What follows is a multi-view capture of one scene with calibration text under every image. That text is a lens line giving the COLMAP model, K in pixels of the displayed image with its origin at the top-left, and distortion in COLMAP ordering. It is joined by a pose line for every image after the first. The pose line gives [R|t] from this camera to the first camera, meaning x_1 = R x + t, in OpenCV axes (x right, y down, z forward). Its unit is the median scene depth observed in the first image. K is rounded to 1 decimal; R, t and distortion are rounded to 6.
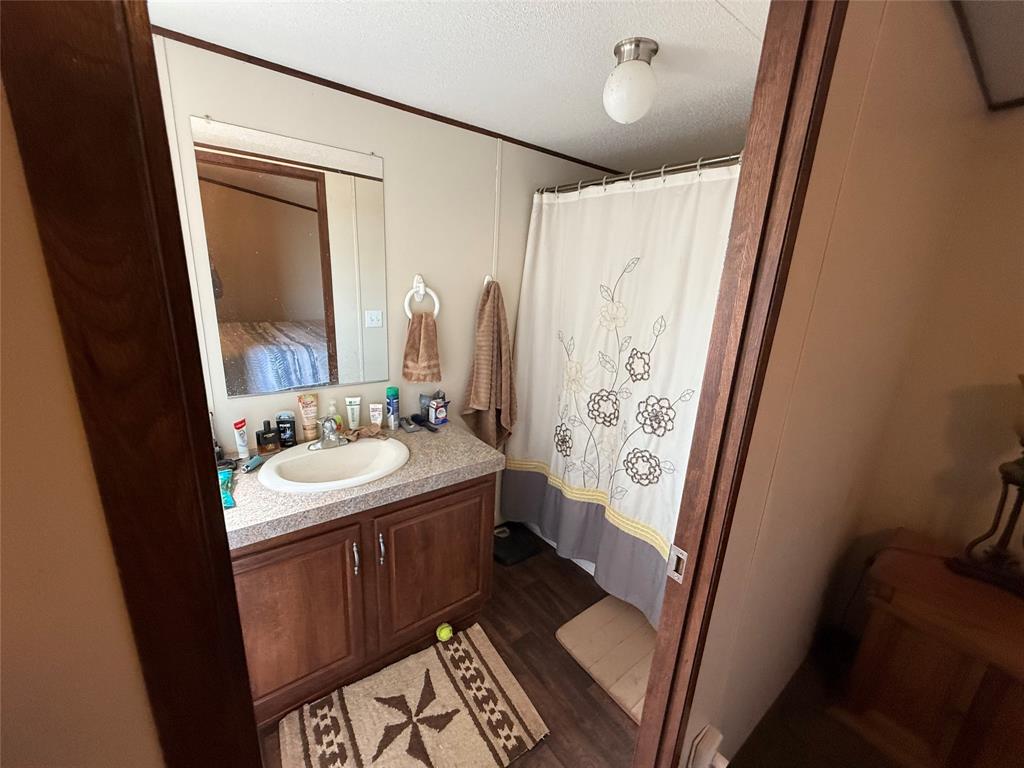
lens RADIAL K [[404.3, 0, 507.8], [0, 404.3, 383.0], [0, 0, 1]] dist [0.001620, 0.000062]
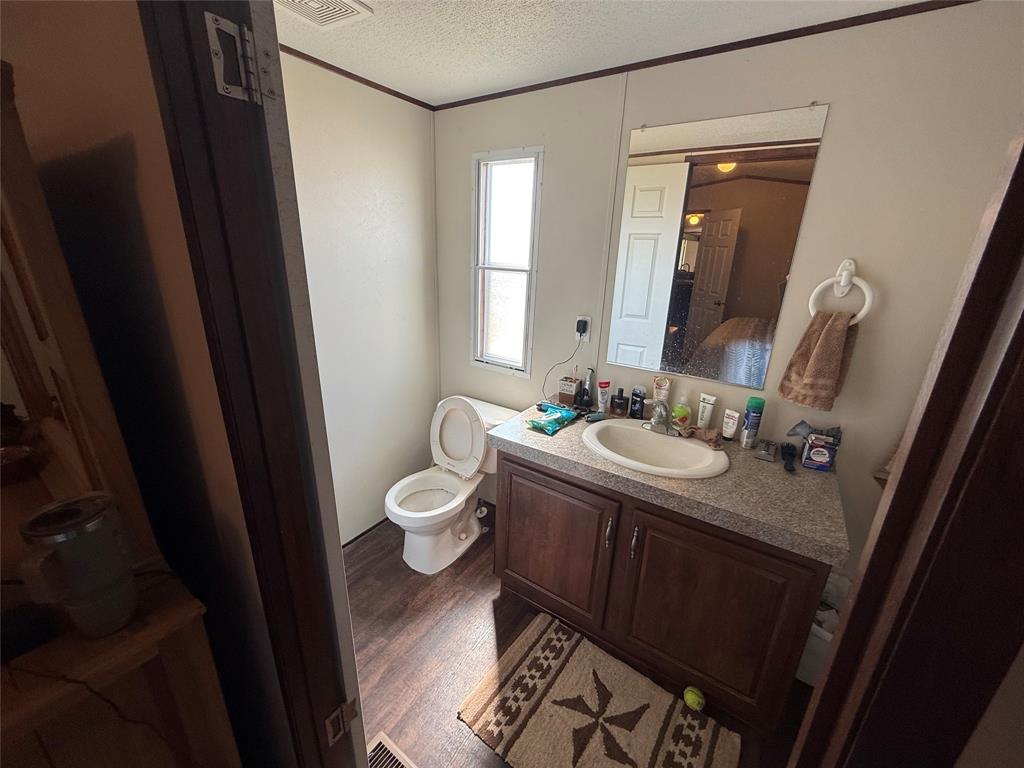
lens RADIAL K [[404.3, 0, 507.8], [0, 404.3, 383.0], [0, 0, 1]] dist [0.001620, 0.000062]
pose [[0.332290, 0.253142, -0.908572, 0.312682], [-0.252560, 0.952012, 0.172877, -0.035514], [0.908734, 0.172024, 0.380278, 0.252976]]
